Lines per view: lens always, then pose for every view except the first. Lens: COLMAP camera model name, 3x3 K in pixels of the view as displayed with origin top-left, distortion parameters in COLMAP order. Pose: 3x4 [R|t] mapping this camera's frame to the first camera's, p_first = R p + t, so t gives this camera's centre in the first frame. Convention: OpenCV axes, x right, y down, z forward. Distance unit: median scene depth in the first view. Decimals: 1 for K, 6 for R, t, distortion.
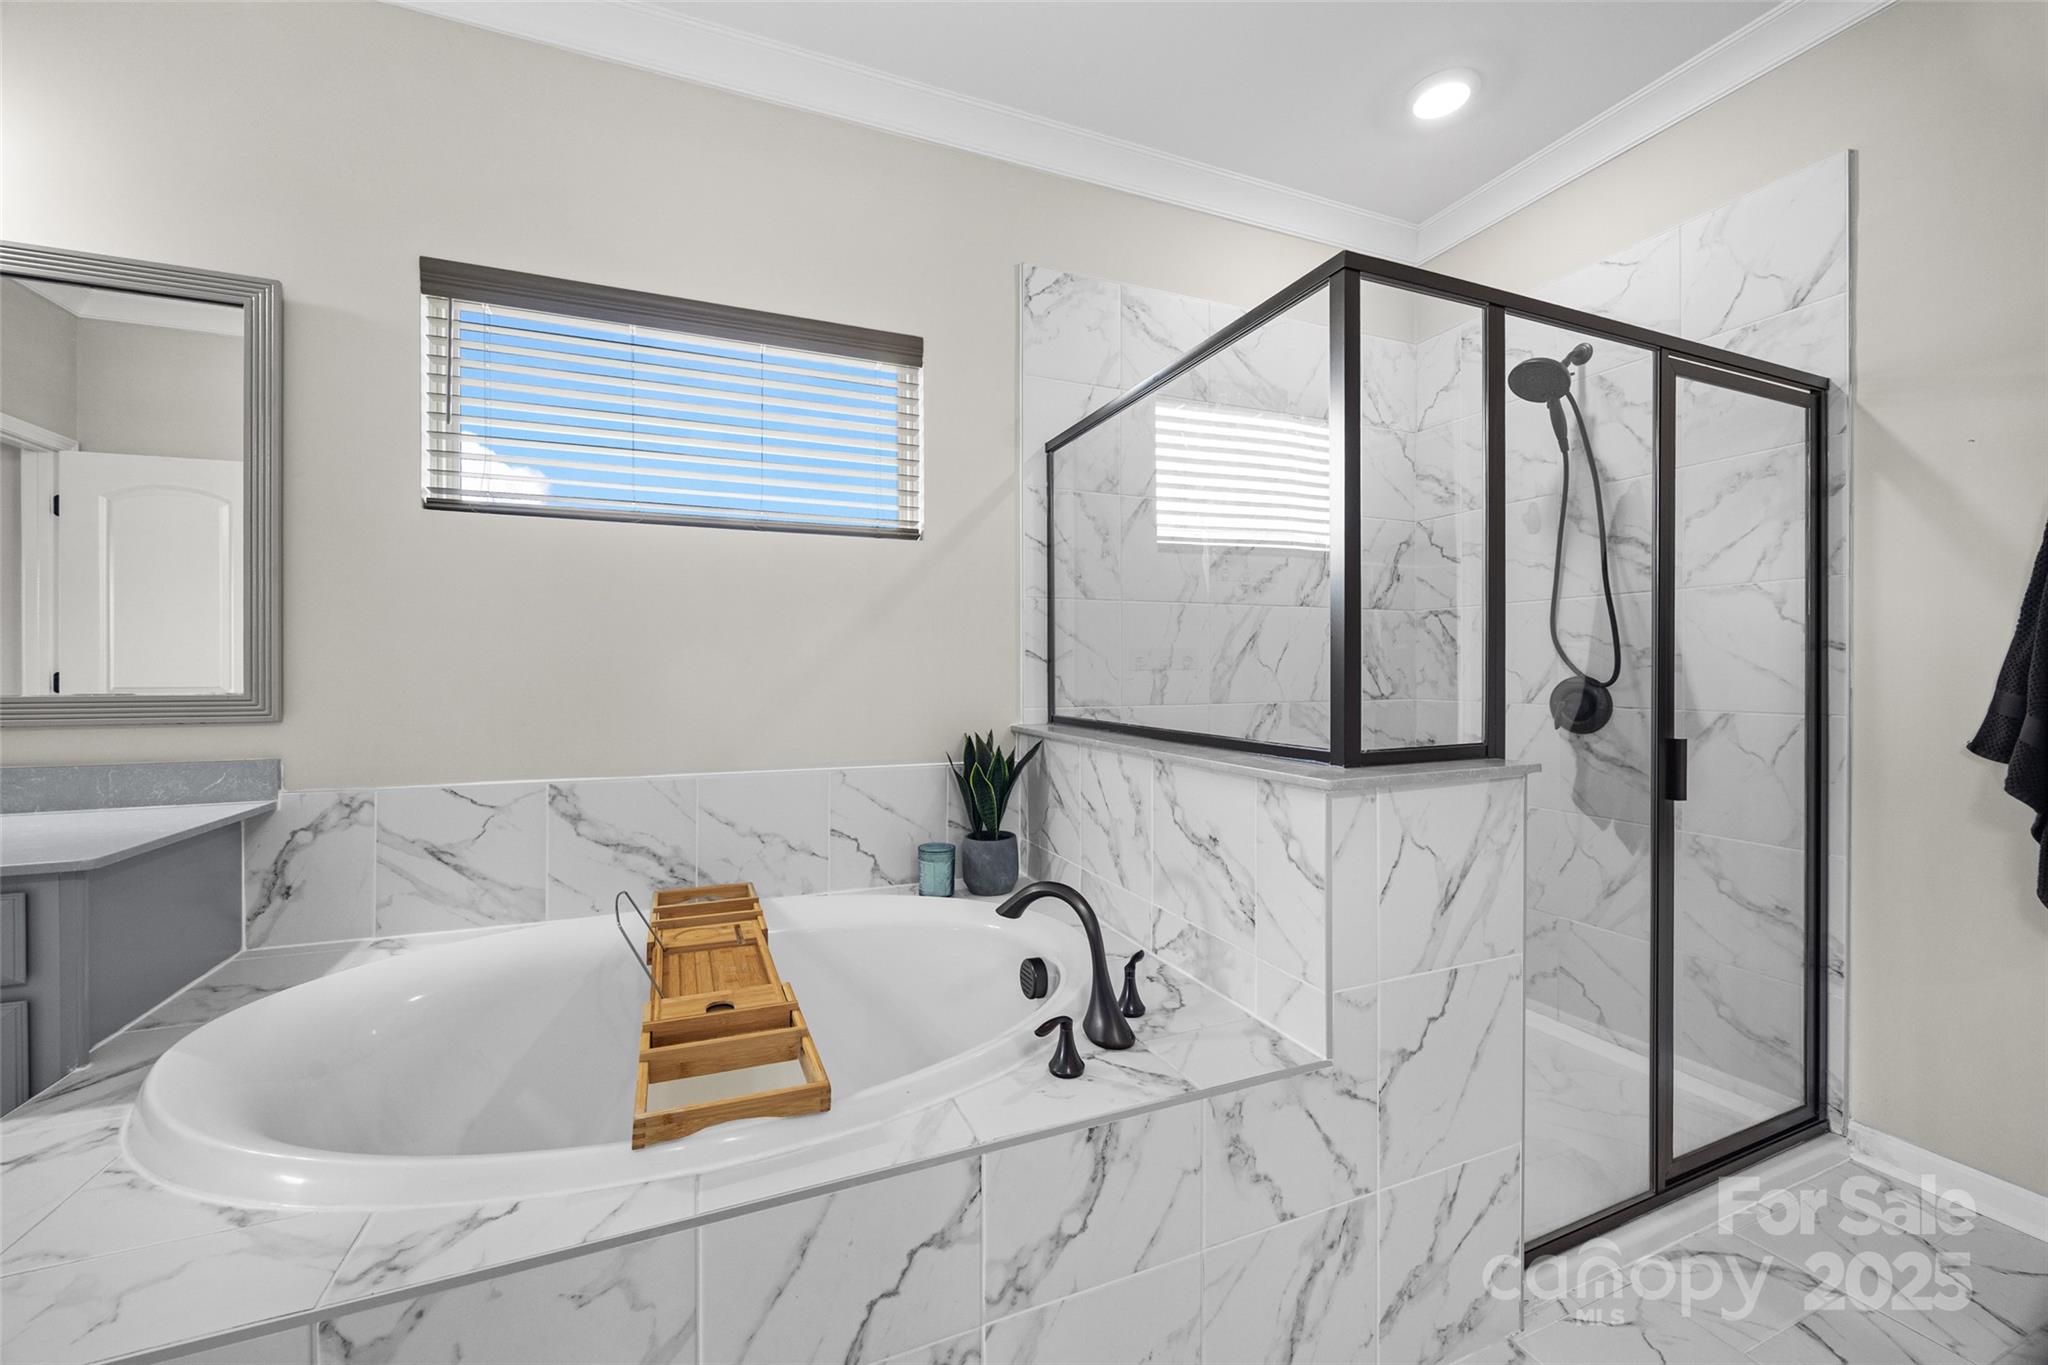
lens RADIAL K [[778.9, 0, 1008.5], [0, 778.9, 673.4], [0, 0, 1]] dist [-0.006390, -0.000177]
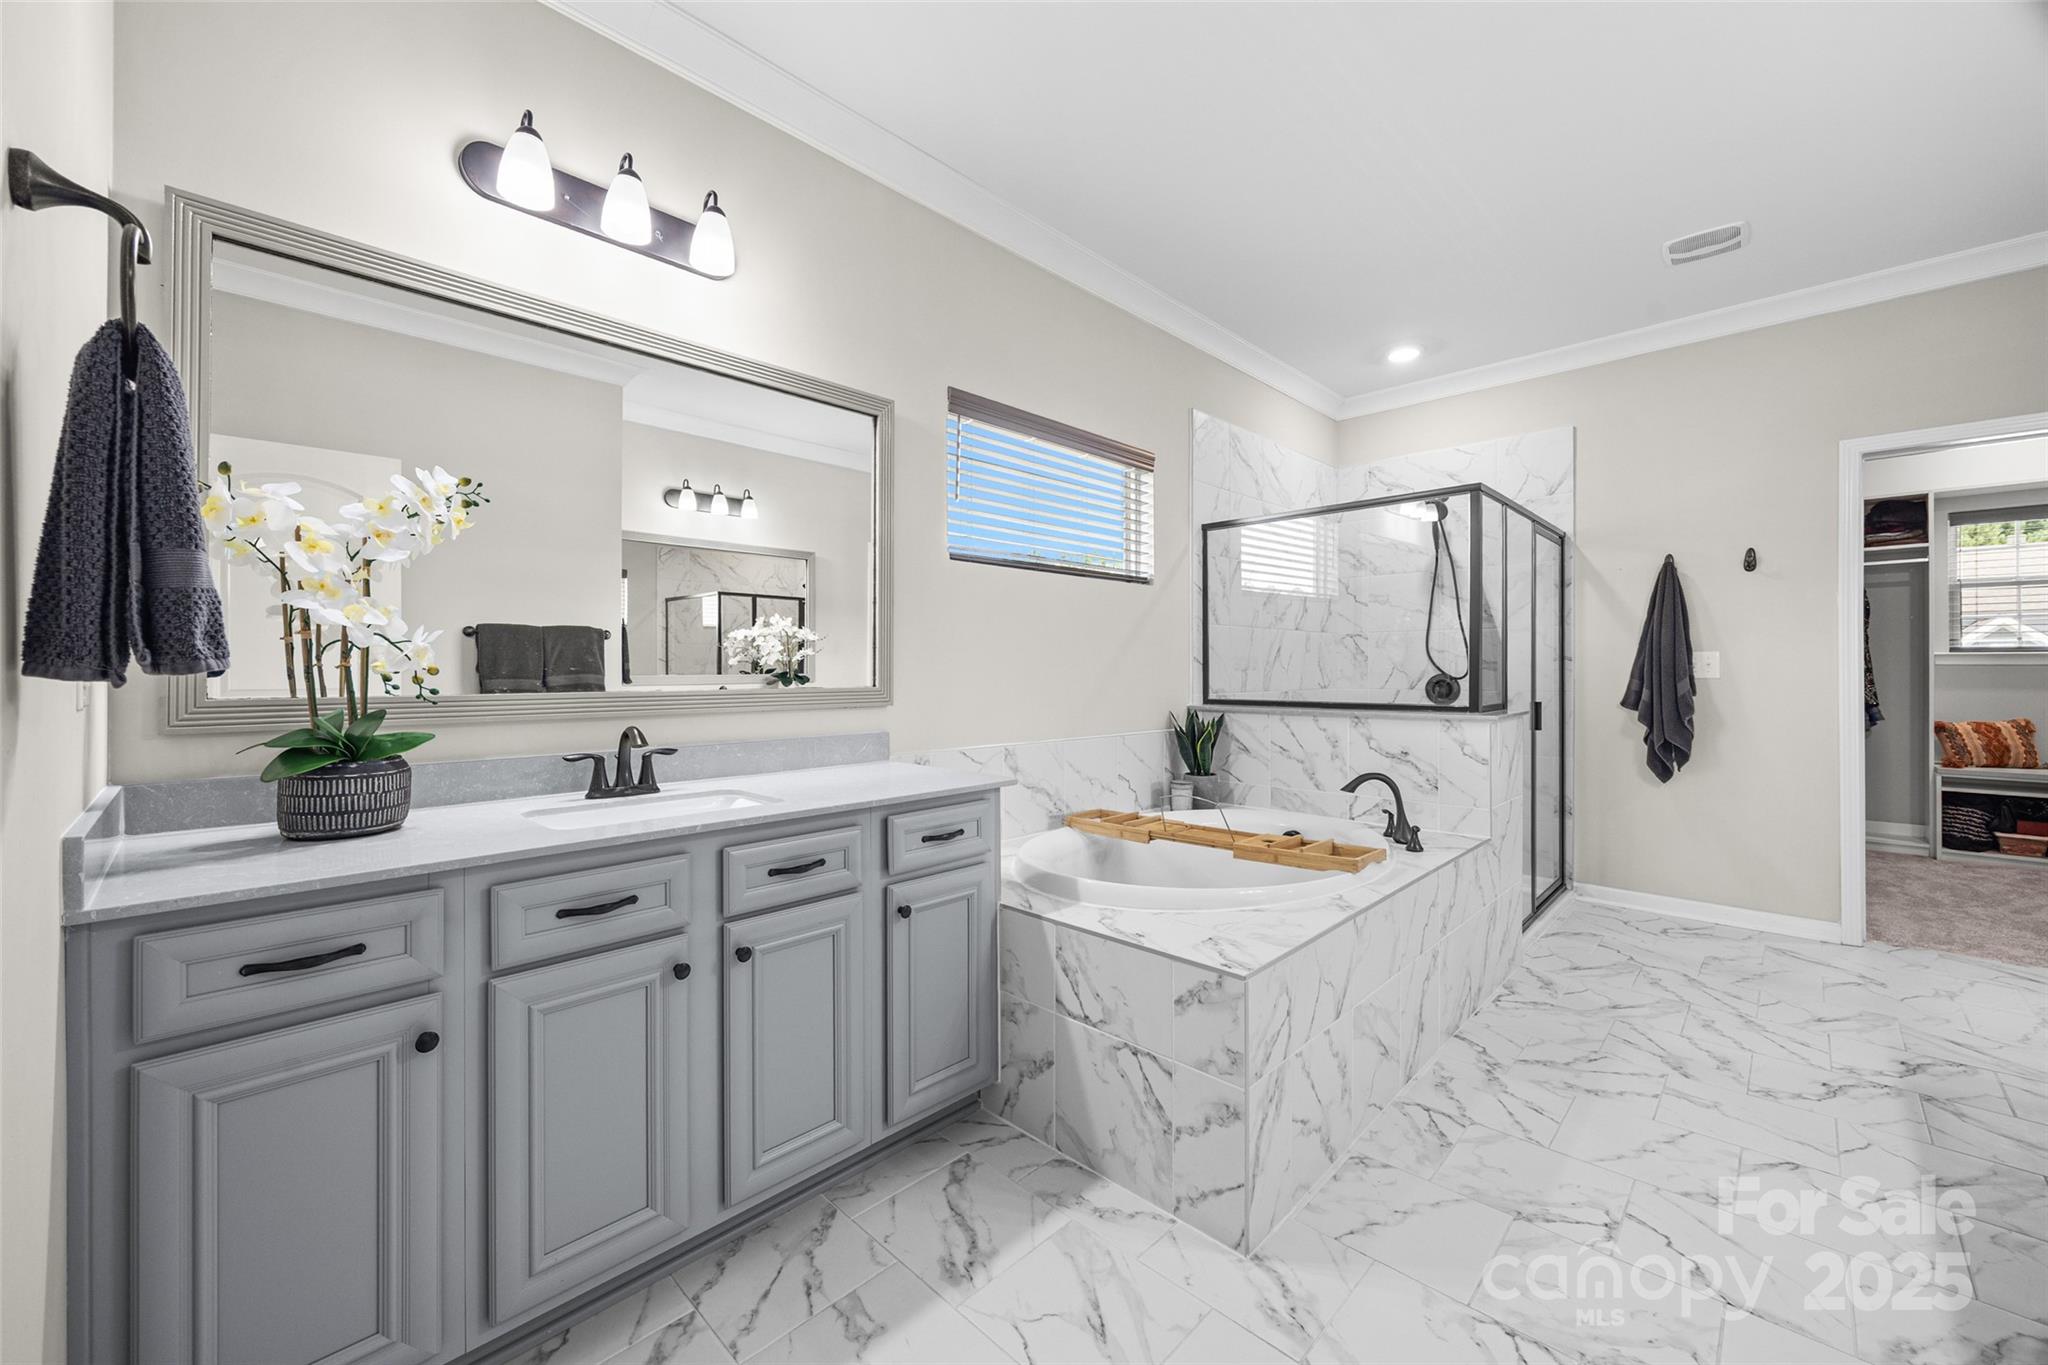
lens RADIAL K [[790.5, 0, 1017.4], [0, 790.5, 668.1], [0, 0, 1]] dist [-0.000190, -0.000319]
pose [[0.918953, 0.001515, 0.394365, -1.174393], [0.001416, 0.999974, -0.007140, 0.003597], [-0.394365, 0.007120, 0.918926, -0.396500]]
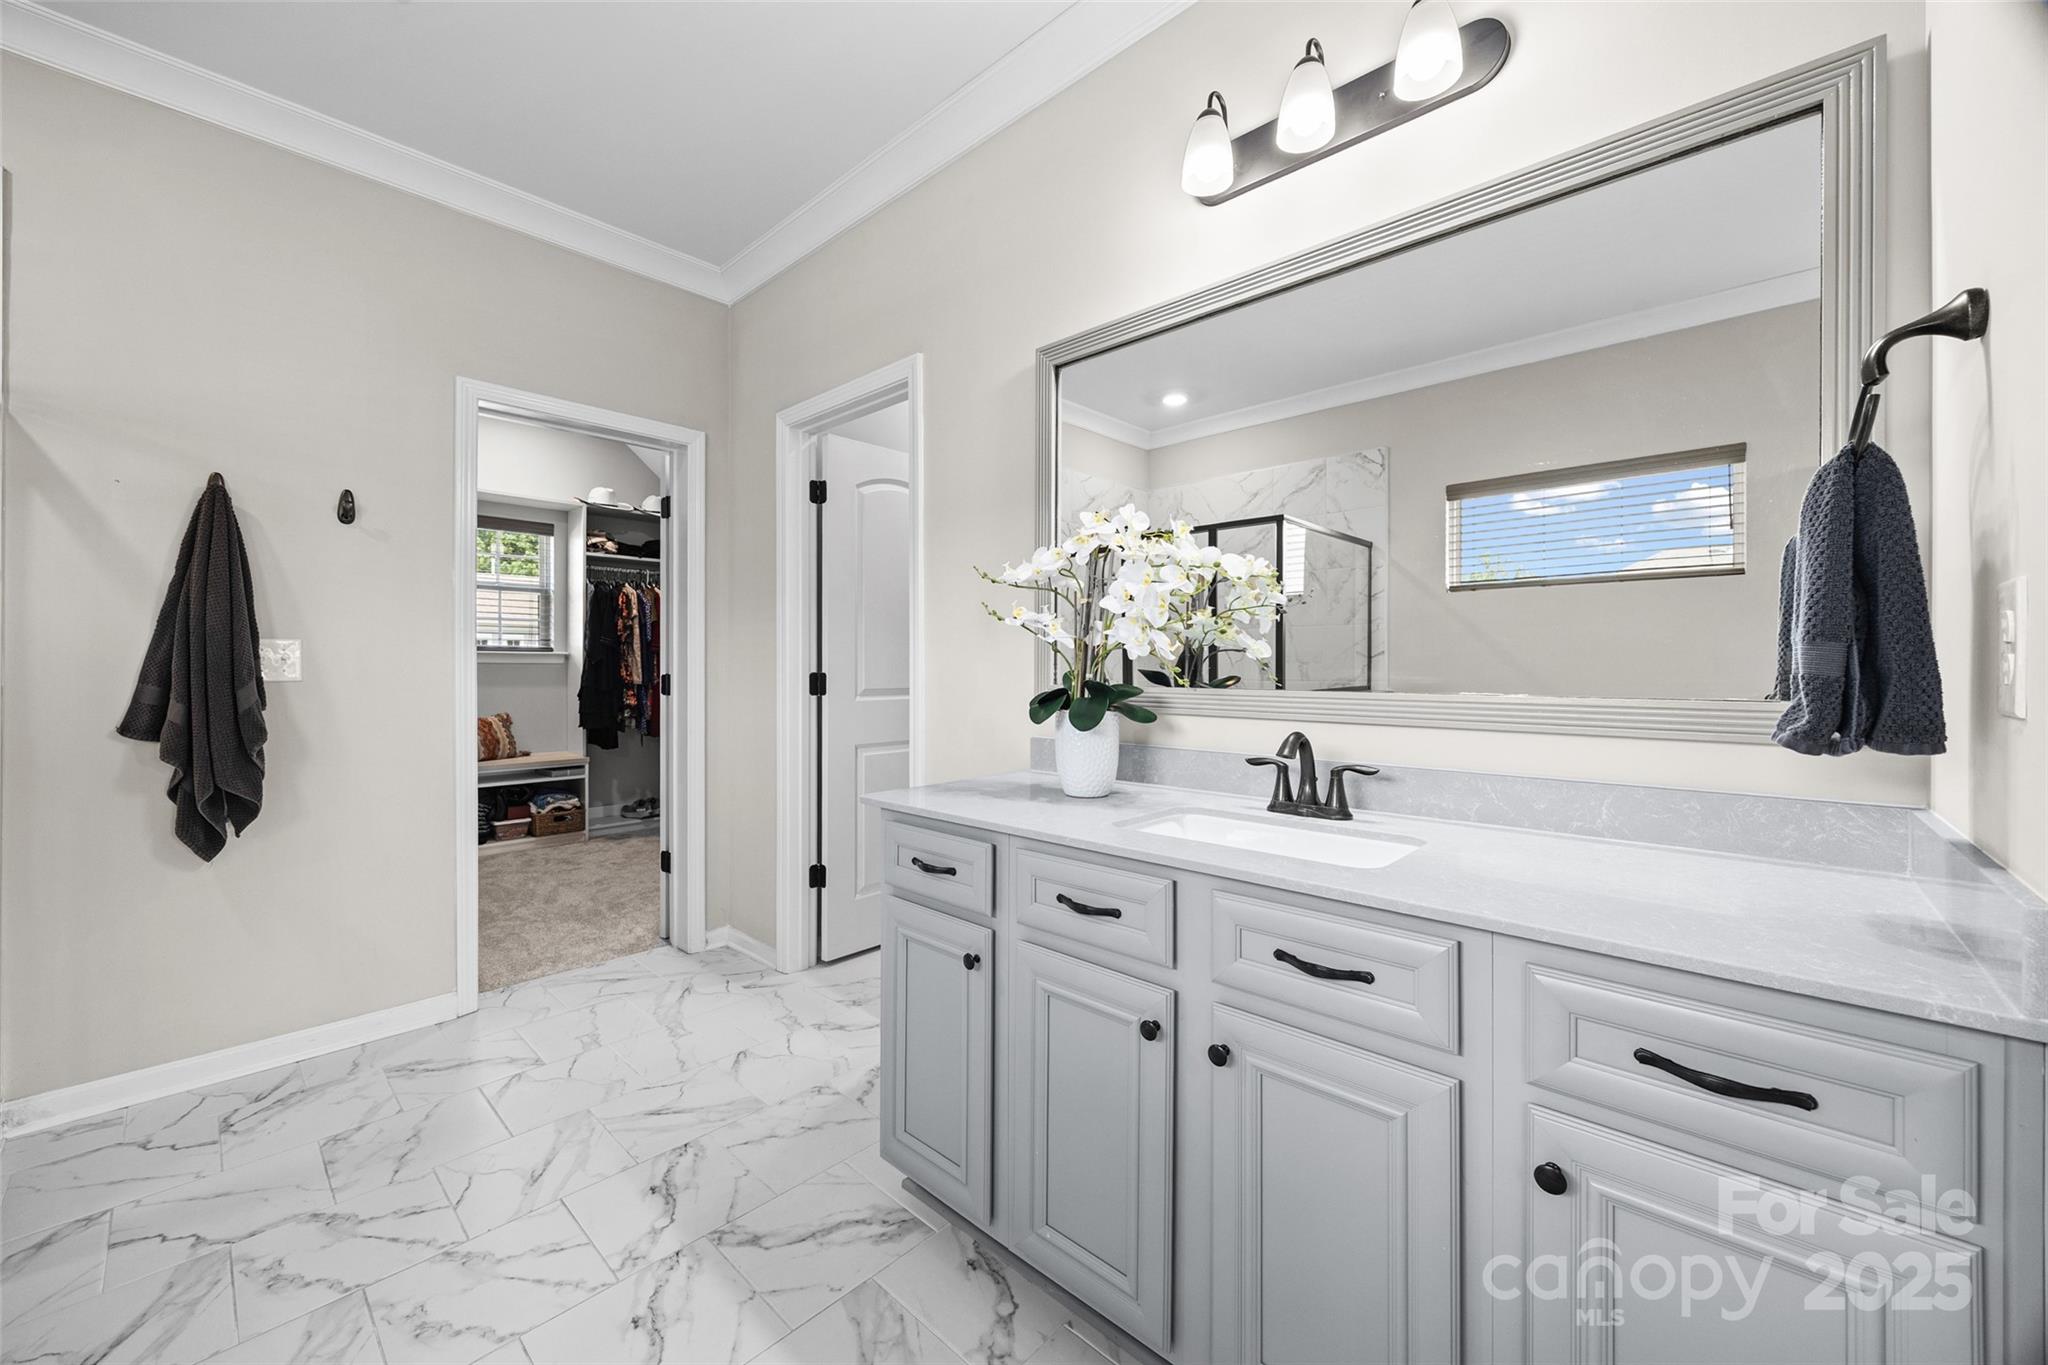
lens RADIAL K [[790.5, 0, 1017.4], [0, 790.5, 668.1], [0, 0, 1]] dist [-0.000190, -0.000319]
pose [[-0.411038, 0.000020, 0.911618, -0.432024], [0.003916, 0.999991, 0.001744, -0.000892], [-0.911610, 0.004287, -0.411035, 0.190999]]
